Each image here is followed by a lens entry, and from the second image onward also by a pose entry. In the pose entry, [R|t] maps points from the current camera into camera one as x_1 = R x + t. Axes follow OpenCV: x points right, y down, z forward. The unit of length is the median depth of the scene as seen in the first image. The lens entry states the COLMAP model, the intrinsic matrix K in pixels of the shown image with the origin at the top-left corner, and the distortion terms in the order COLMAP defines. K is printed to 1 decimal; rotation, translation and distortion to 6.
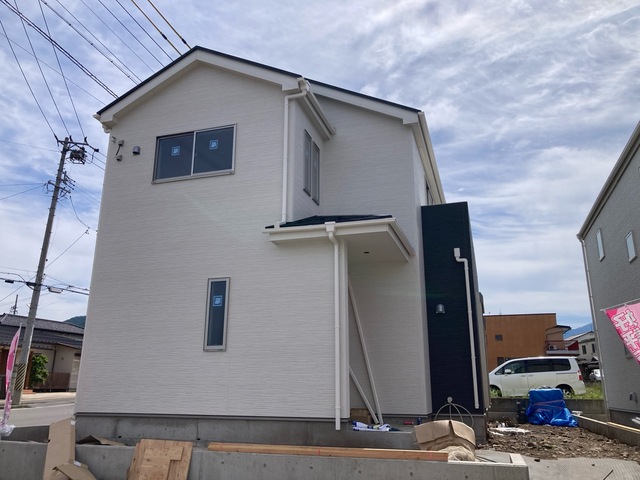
lens RADIAL K [[526.4, 0, 318.2], [0, 526.4, 238.2], [0, 0, 1]] dist [0.033338, -0.013804]
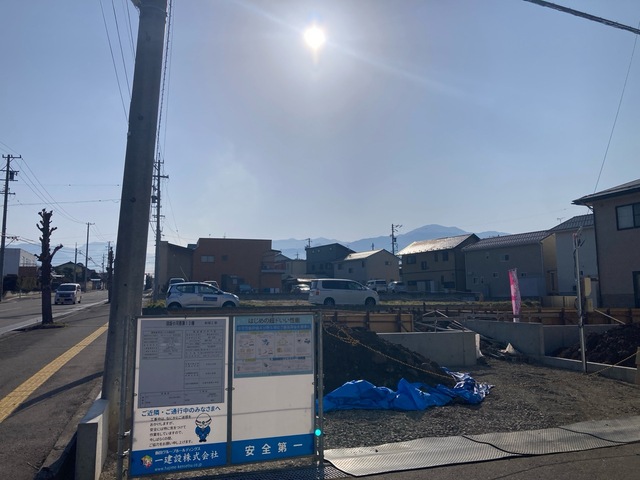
lens RADIAL K [[526.4, 0, 318.5], [0, 526.4, 238.2], [0, 0, 1]] dist [0.033338, -0.013804]
pose [[0.816546, 0.056395, 0.574519, -0.897347], [-0.145633, 0.983151, 0.110478, -0.064826], [-0.558609, -0.173879, 0.811001, -0.210547]]
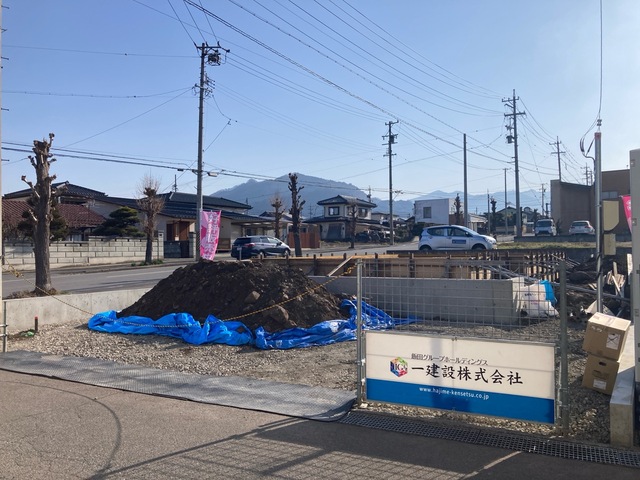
lens RADIAL K [[526.4, 0, 309.1], [0, 526.4, 237.6], [0, 0, 1]] dist [0.033338, -0.013804]
pose [[0.969700, -0.024680, -0.243047, 0.072065], [0.085130, 0.966661, 0.241492, -0.107553], [0.228984, -0.254866, 0.939473, -0.434986]]
